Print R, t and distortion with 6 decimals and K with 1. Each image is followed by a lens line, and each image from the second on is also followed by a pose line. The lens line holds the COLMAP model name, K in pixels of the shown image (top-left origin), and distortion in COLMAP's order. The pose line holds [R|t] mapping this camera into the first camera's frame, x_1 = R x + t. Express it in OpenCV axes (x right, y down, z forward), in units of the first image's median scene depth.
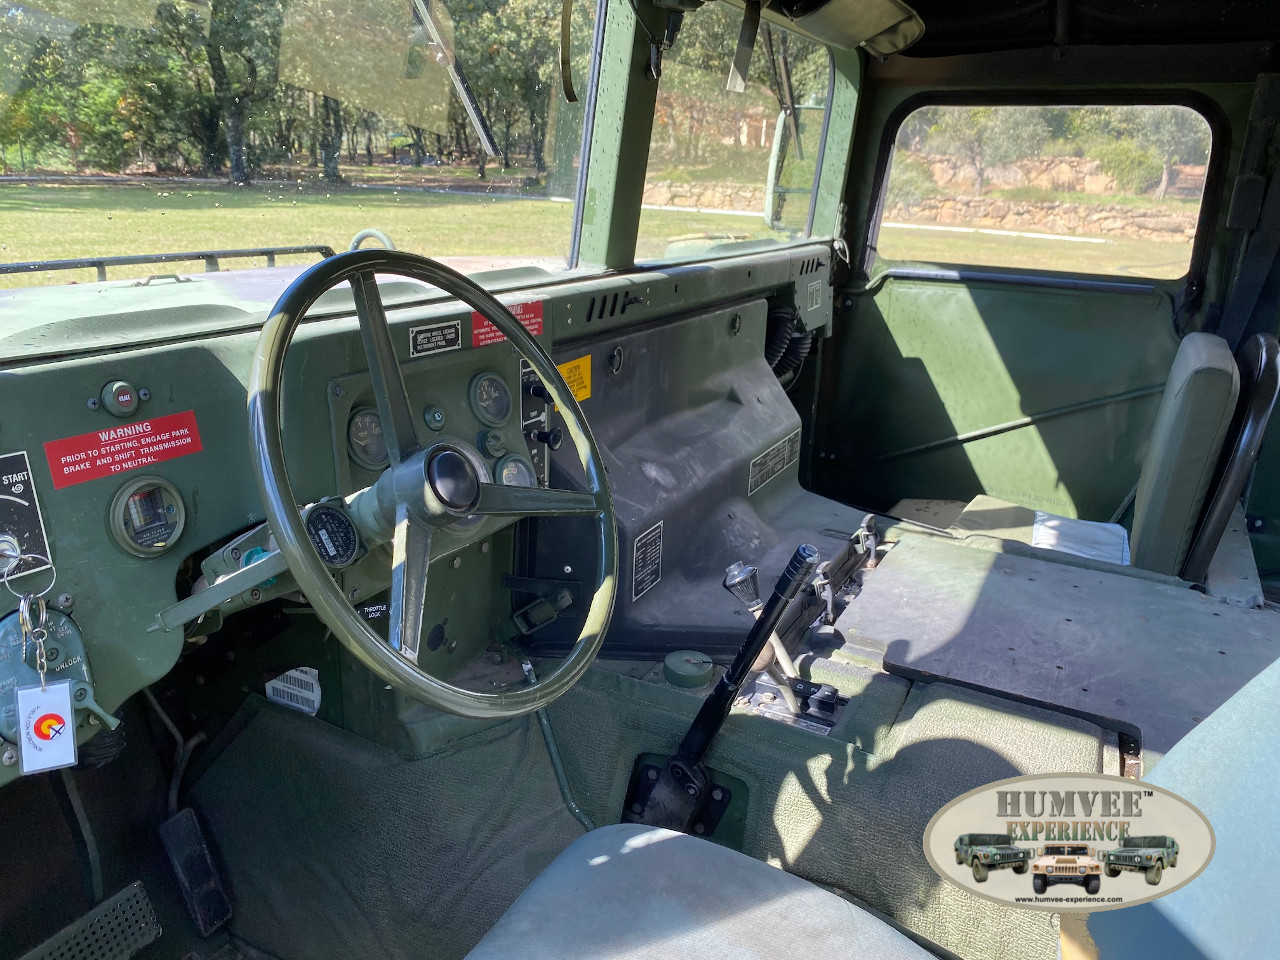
lens RADIAL K [[981.8, 0, 626.7], [0, 981.8, 463.0], [0, 0, 1]] dist [0.028031, -0.023435]
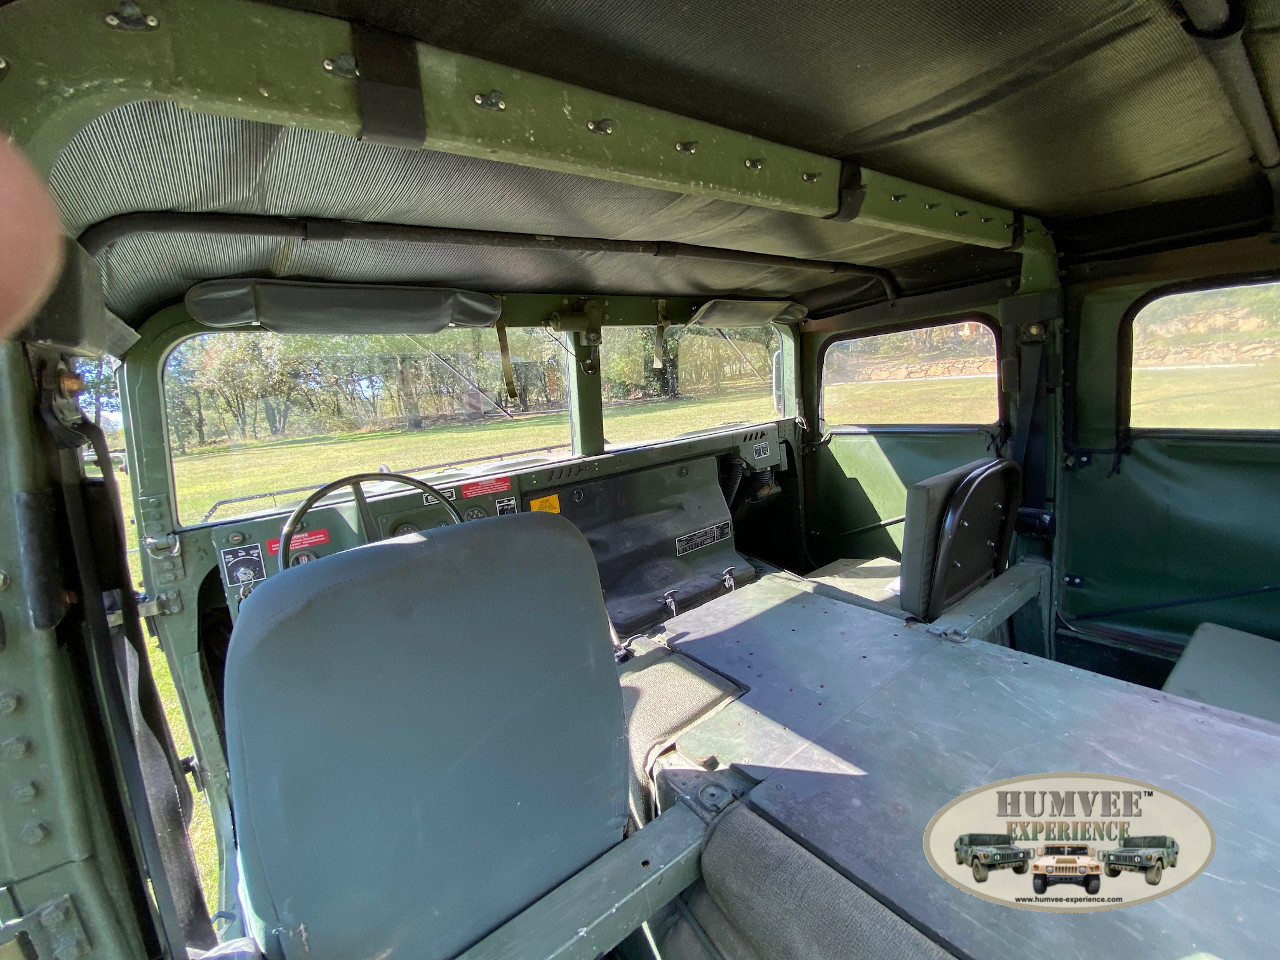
lens RADIAL K [[518.7, 0, 641.4], [0, 518.7, 484.5], [0, 0, 1]] dist [0.001918, -0.002025]
pose [[0.892551, -0.043151, -0.448877, 0.490442], [0.003903, 0.996113, -0.087997, -0.018681], [0.450929, 0.076789, 0.889250, 0.004944]]
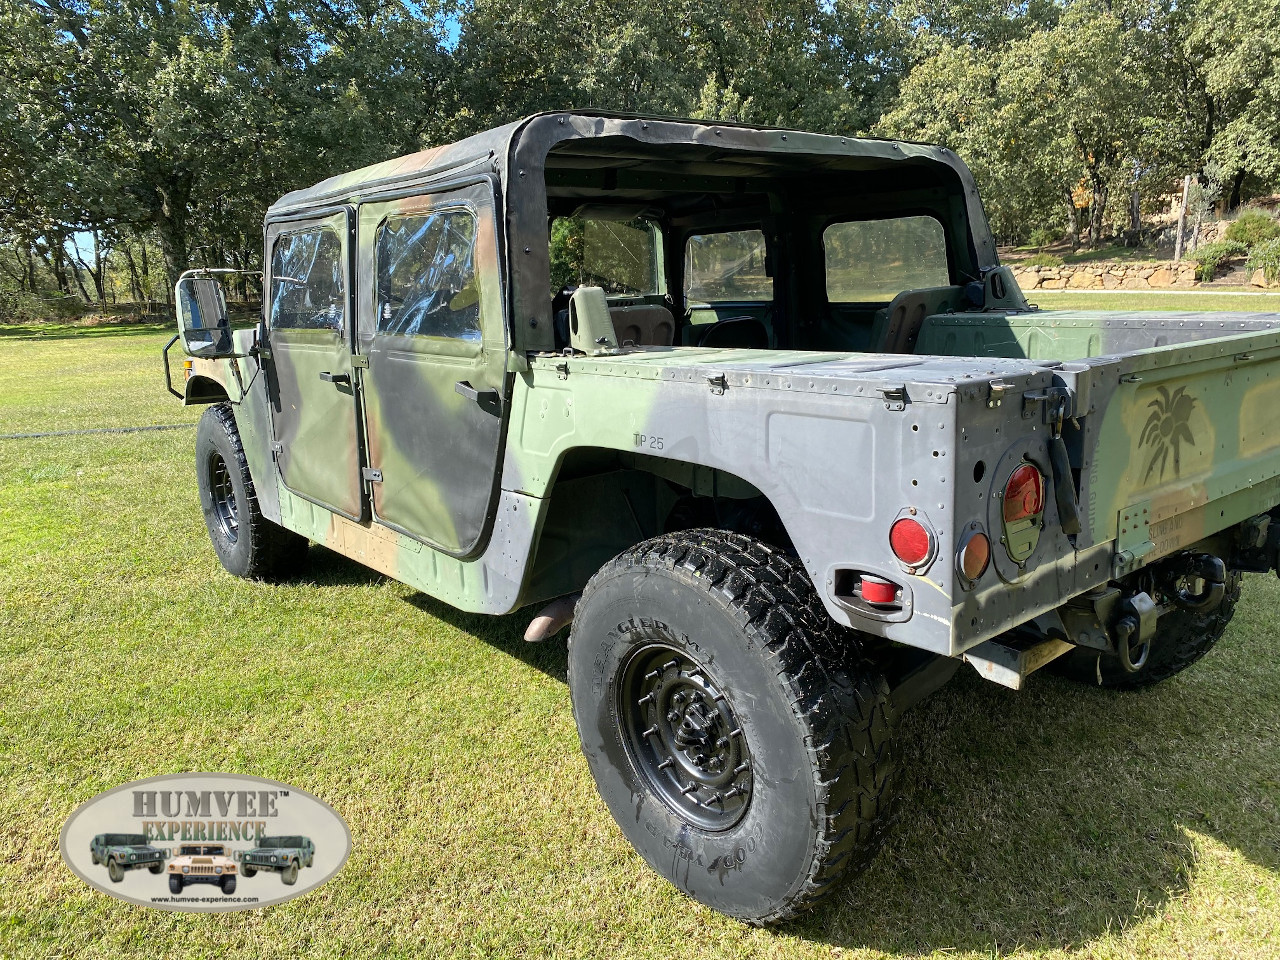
lens RADIAL K [[981.8, 0, 631.9], [0, 981.8, 485.8], [0, 0, 1]] dist [0.028031, -0.023435]
pose [[0.912393, 0.014702, -0.409051, 1.401985], [-0.046377, 0.996632, -0.067624, 0.490412], [0.406679, 0.080670, 0.910003, -1.406353]]
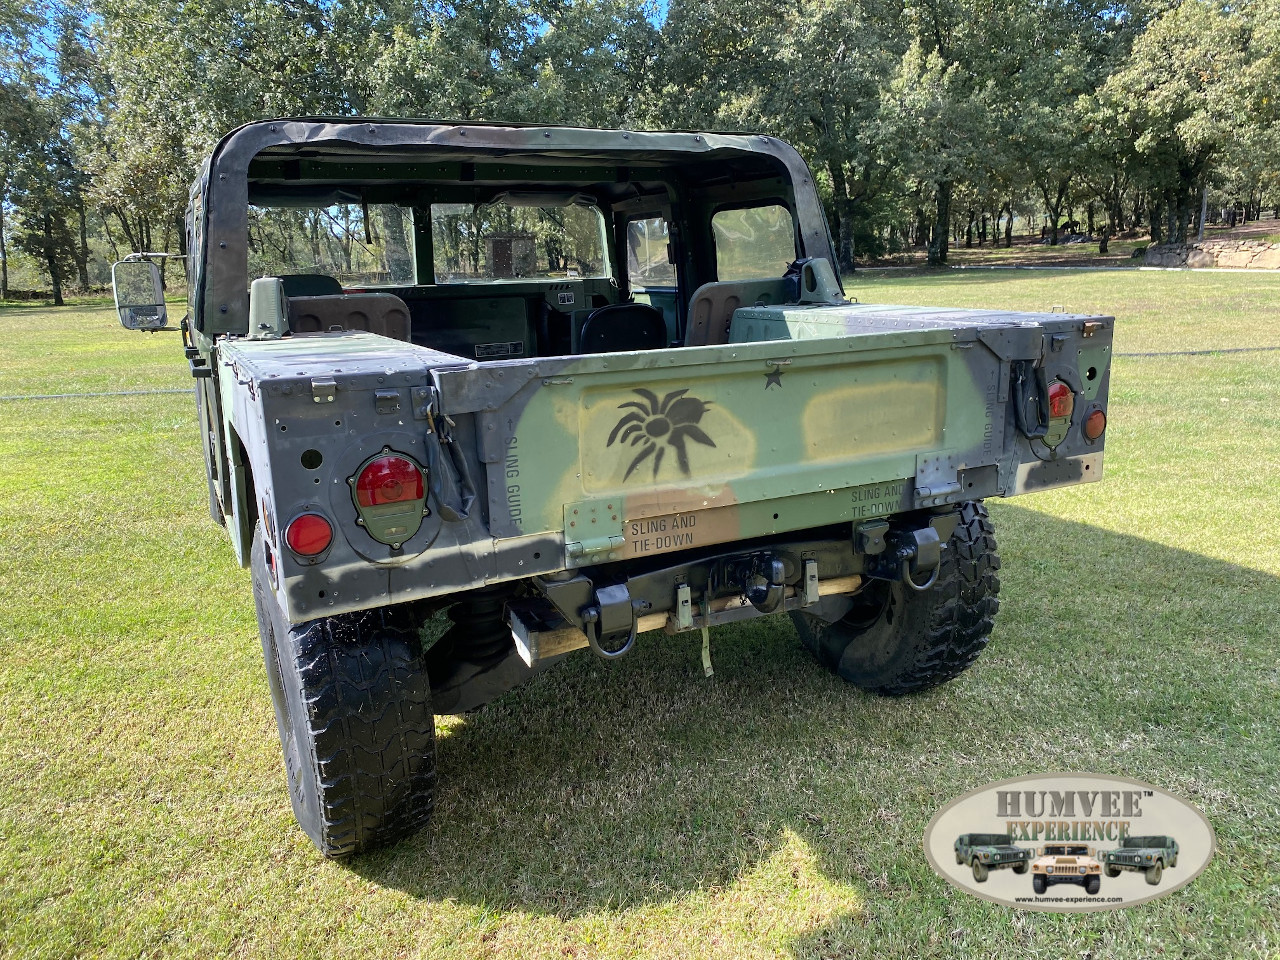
lens RADIAL K [[981.8, 0, 637.5], [0, 981.8, 479.2], [0, 0, 1]] dist [0.028031, -0.023435]
pose [[0.797900, 0.073028, -0.598350, 2.210369], [-0.112887, 0.993175, -0.029318, 0.411975], [0.592126, 0.090939, 0.800698, -1.055119]]
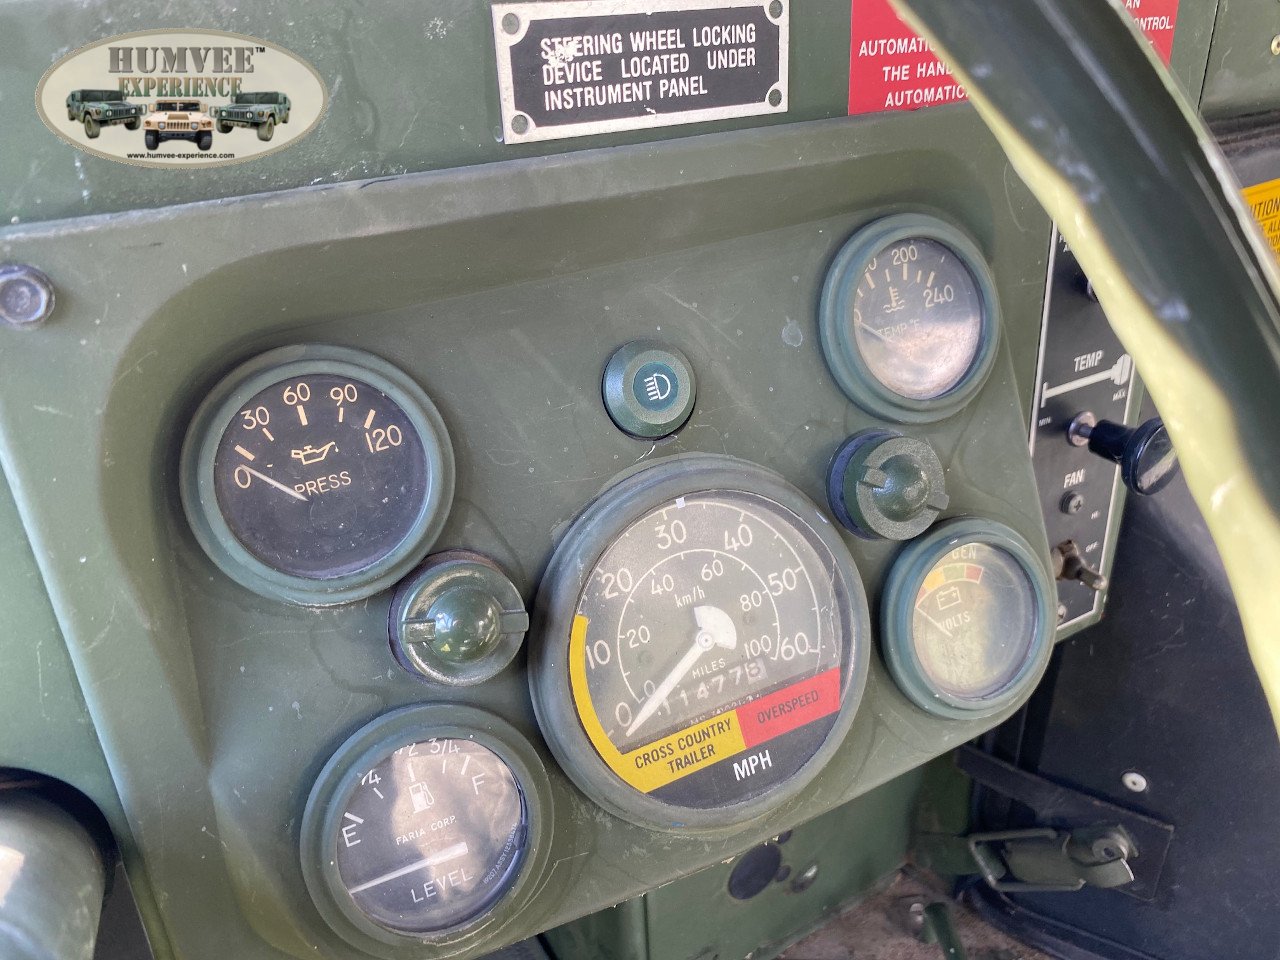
lens RADIAL K [[981.8, 0, 638.9], [0, 981.8, 487.3], [0, 0, 1]] dist [0.028031, -0.023435]
pose [[0.844913, 0.160156, -0.510364, -0.032301], [-0.068328, 0.978623, 0.193980, -0.039719], [0.530521, -0.129024, 0.837795, 0.429547]]
